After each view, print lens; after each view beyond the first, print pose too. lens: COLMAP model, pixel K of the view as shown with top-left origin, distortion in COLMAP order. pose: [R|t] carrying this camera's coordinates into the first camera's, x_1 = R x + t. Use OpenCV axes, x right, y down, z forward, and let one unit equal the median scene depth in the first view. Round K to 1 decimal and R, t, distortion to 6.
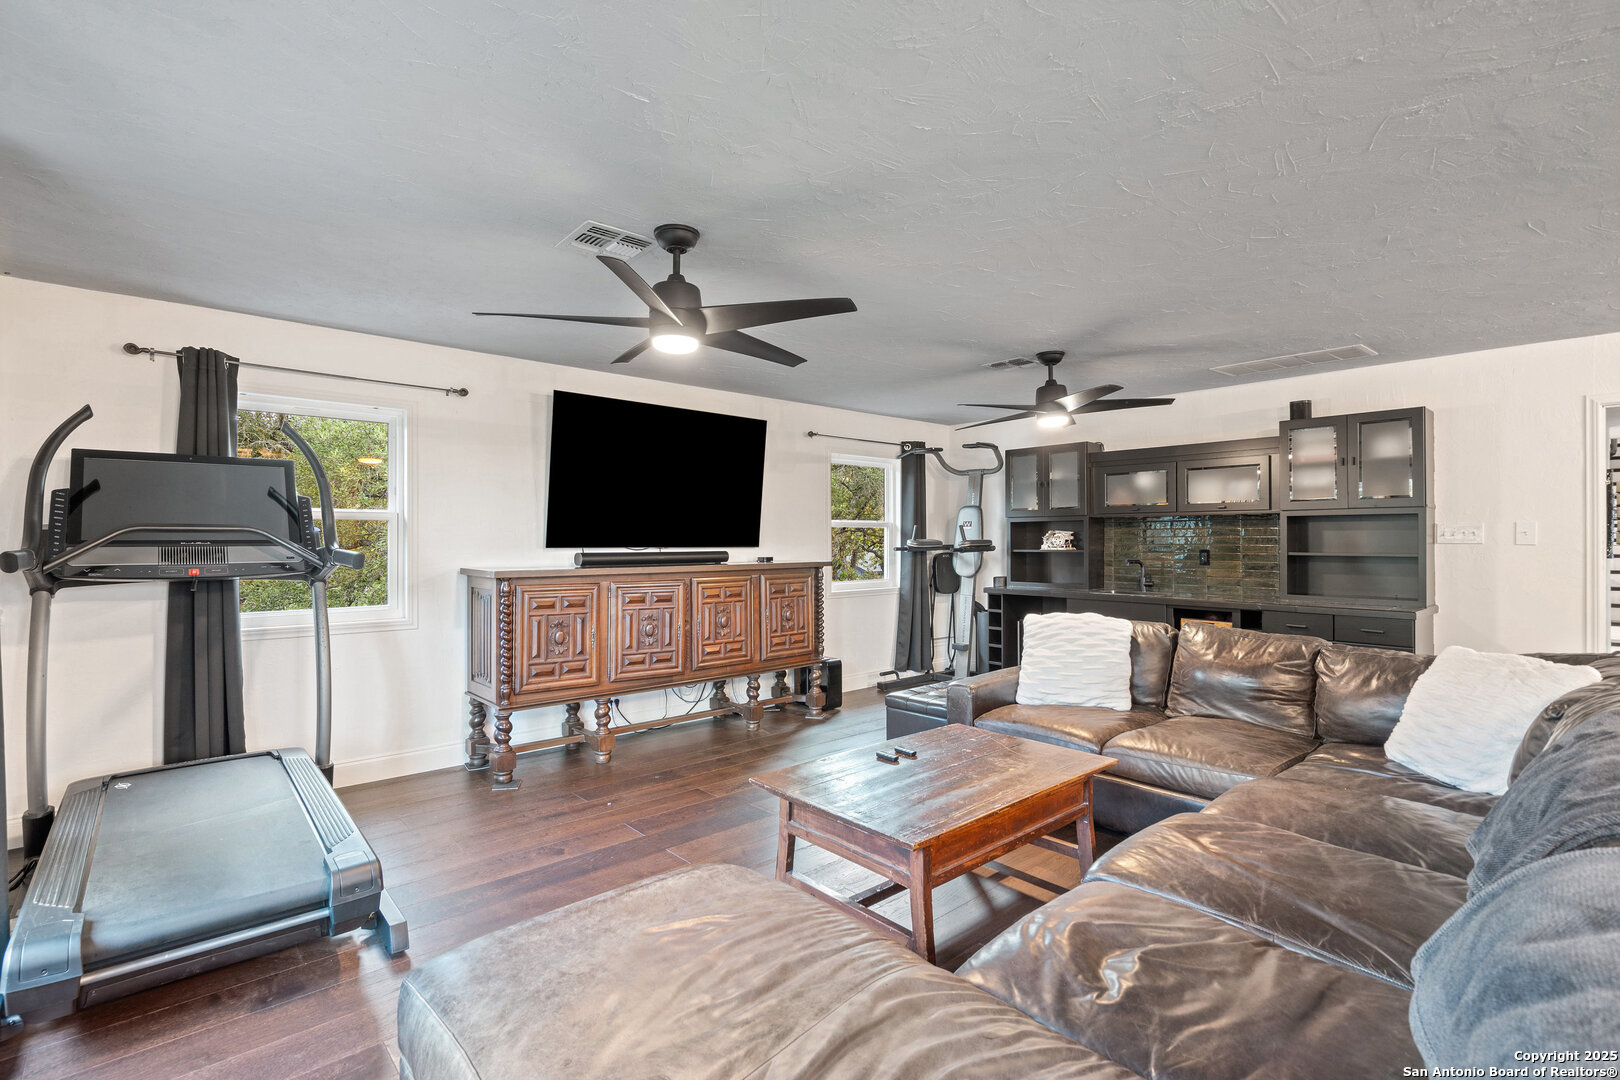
lens RADIAL K [[735.7, 0, 820.3], [0, 735.7, 540.6], [0, 0, 1]] dist [0.003192, 0.001084]
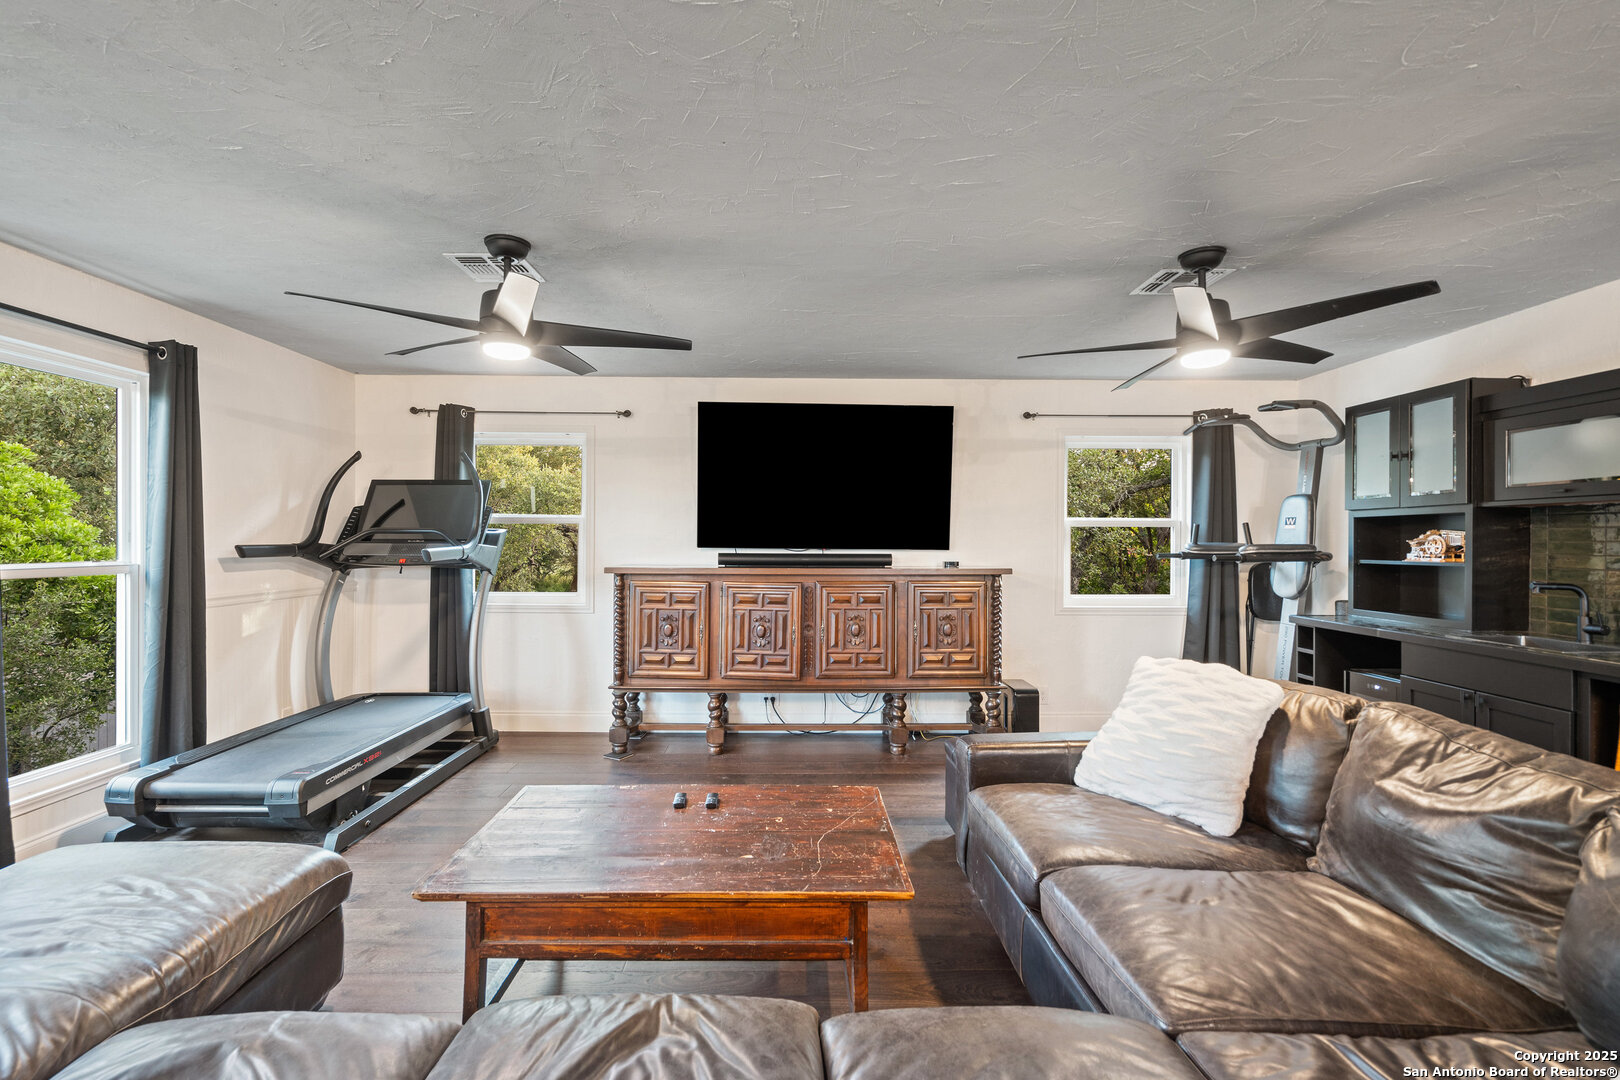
lens RADIAL K [[735.7, 0, 810.2], [0, 735.7, 537.3], [0, 0, 1]] dist [0.003192, 0.001084]
pose [[0.762168, 0.006162, -0.647350, 0.421710], [-0.006997, 0.999975, 0.001280, -0.007290], [0.647341, 0.003554, 0.762192, 0.253327]]
